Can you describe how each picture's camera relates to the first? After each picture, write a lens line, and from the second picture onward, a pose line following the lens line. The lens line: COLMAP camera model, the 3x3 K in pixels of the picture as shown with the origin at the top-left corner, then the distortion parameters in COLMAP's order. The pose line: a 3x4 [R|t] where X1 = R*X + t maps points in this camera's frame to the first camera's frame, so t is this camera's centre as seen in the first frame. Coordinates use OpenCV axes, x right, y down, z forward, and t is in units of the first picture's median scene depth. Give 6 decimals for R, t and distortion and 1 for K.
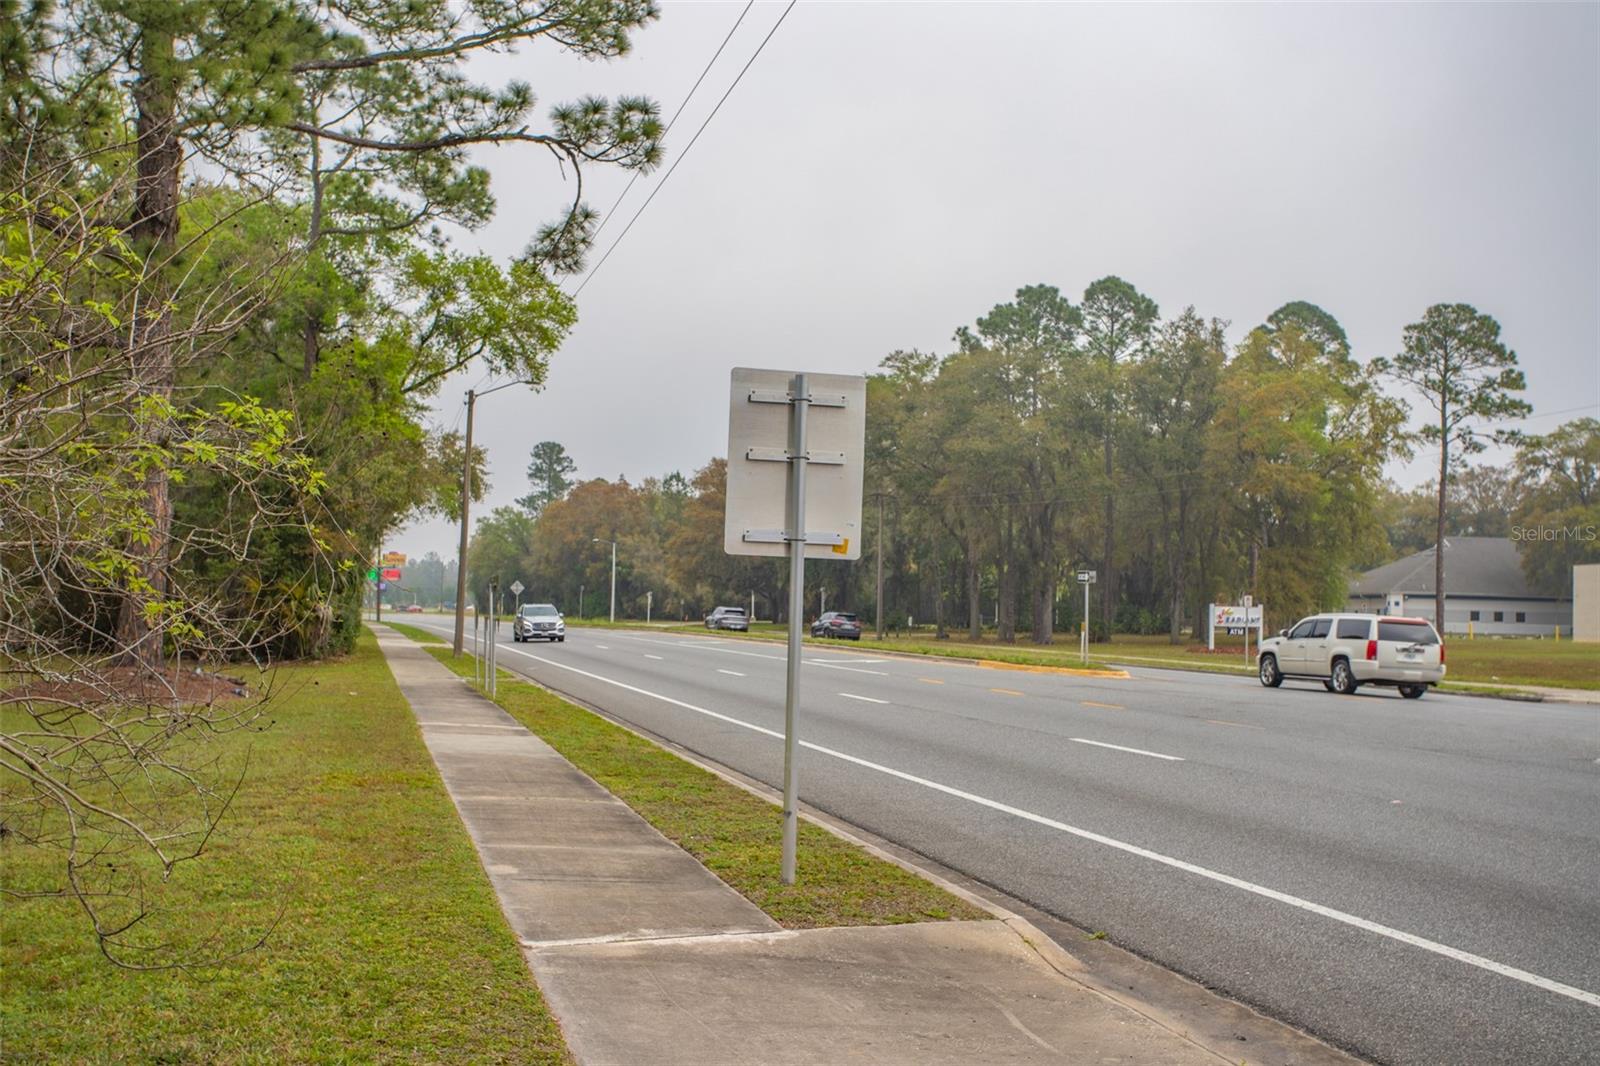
lens RADIAL K [[1736.8, 0, 797.3], [0, 1736.8, 549.6], [0, 0, 1]] dist [0.053822, 0.001991]
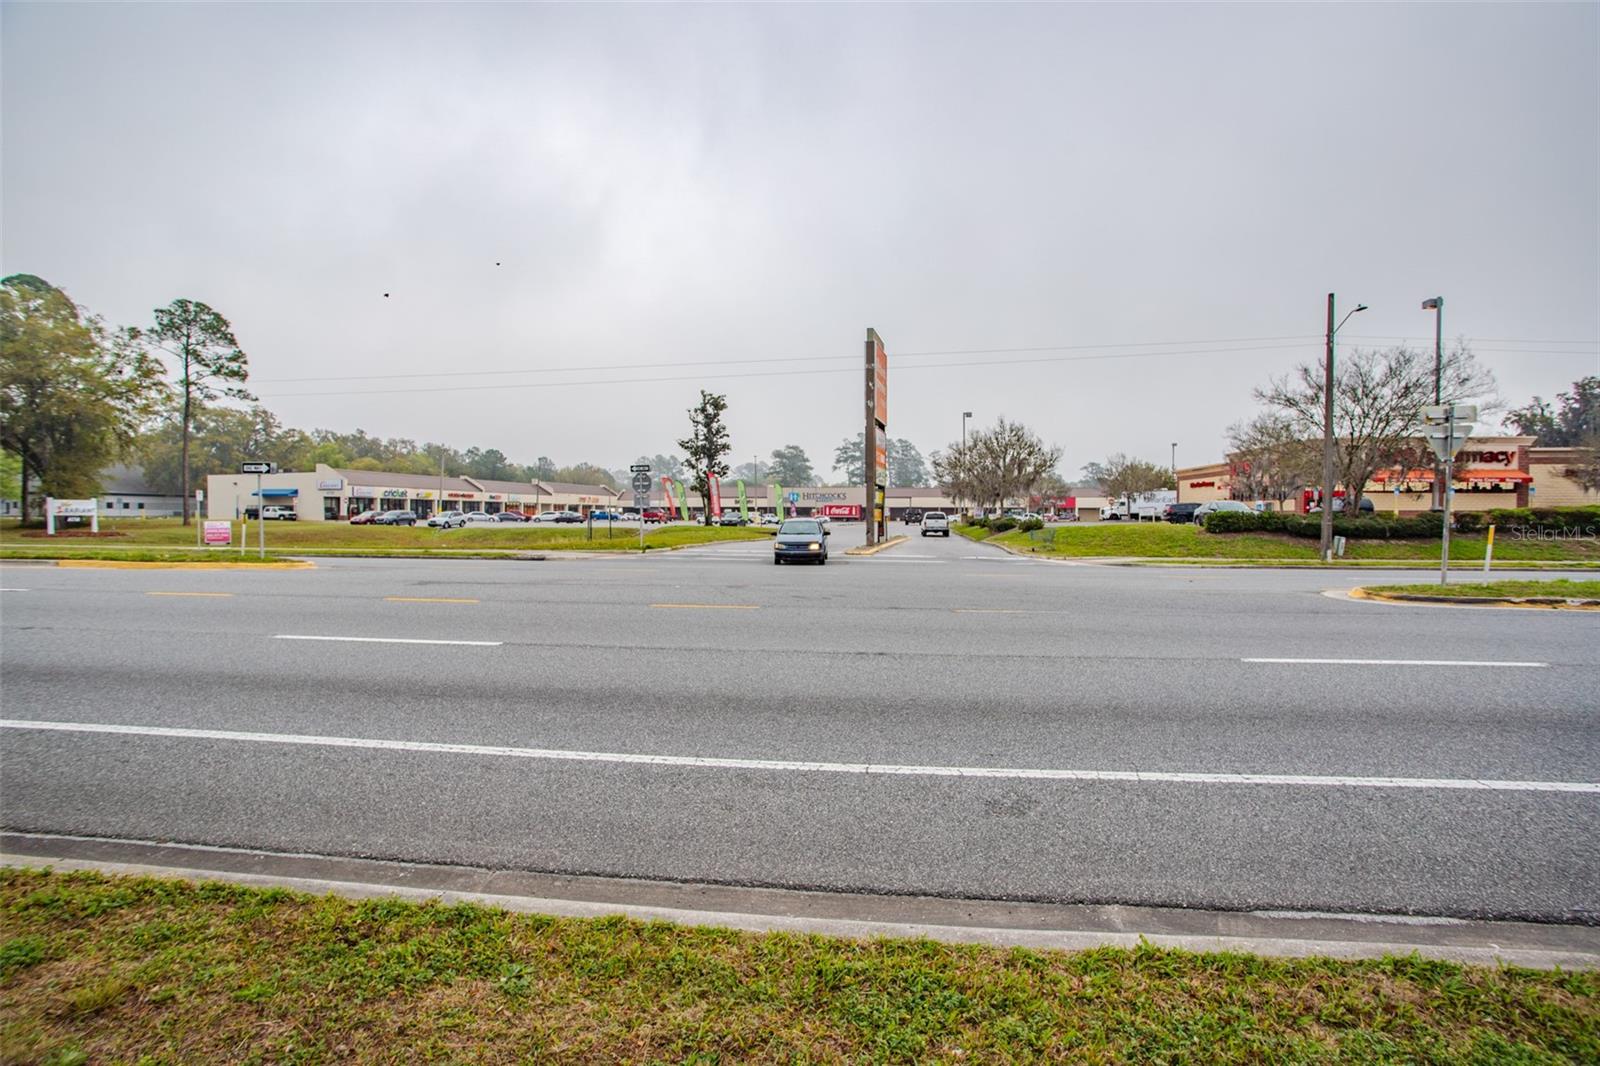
lens RADIAL K [[775.0, 0, 802.0], [0, 775.0, 538.0], [0, 0, 1]] dist [-0.080565, 0.031736]
pose [[0.346211, -0.048725, 0.936891, -0.064409], [-0.030246, 0.997552, 0.063057, 0.009972], [-0.937669, -0.050168, 0.343889, 0.296818]]
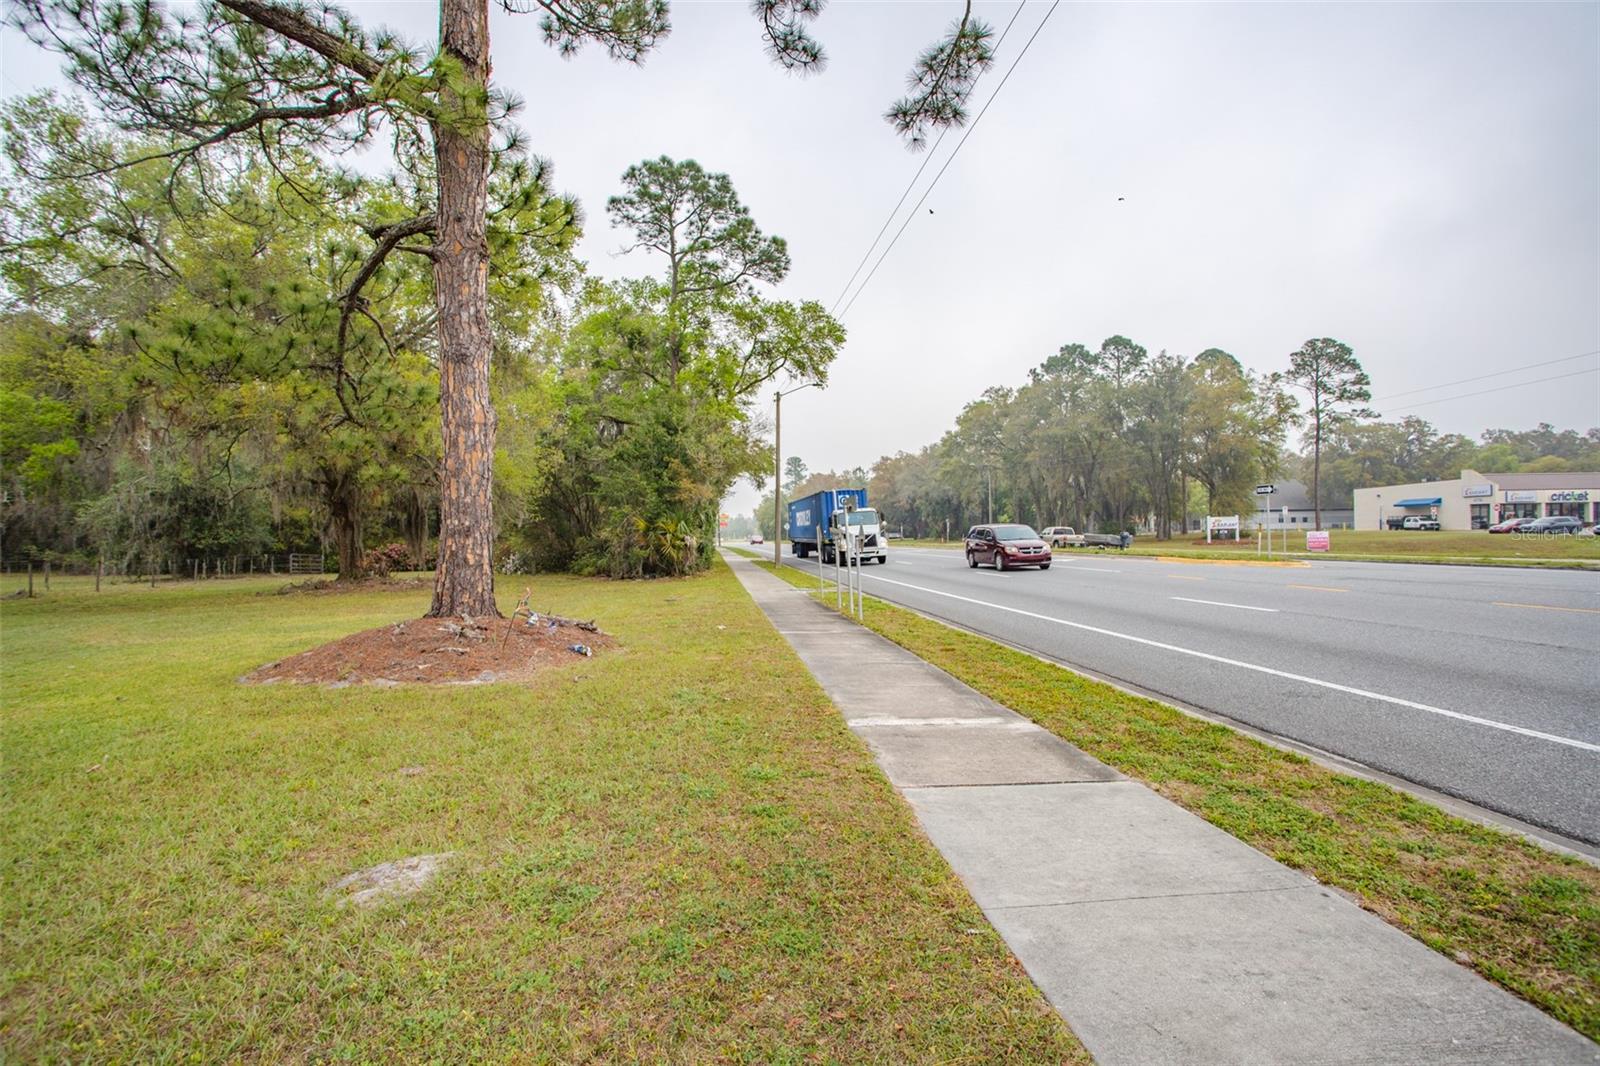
lens RADIAL K [[775.0, 0, 802.0], [0, 775.0, 538.0], [0, 0, 1]] dist [-0.080565, 0.031736]
pose [[0.991152, -0.041595, -0.126047, -0.055985], [0.046325, 0.998319, 0.034832, 0.008368], [0.124386, -0.040363, 0.991413, 0.212250]]
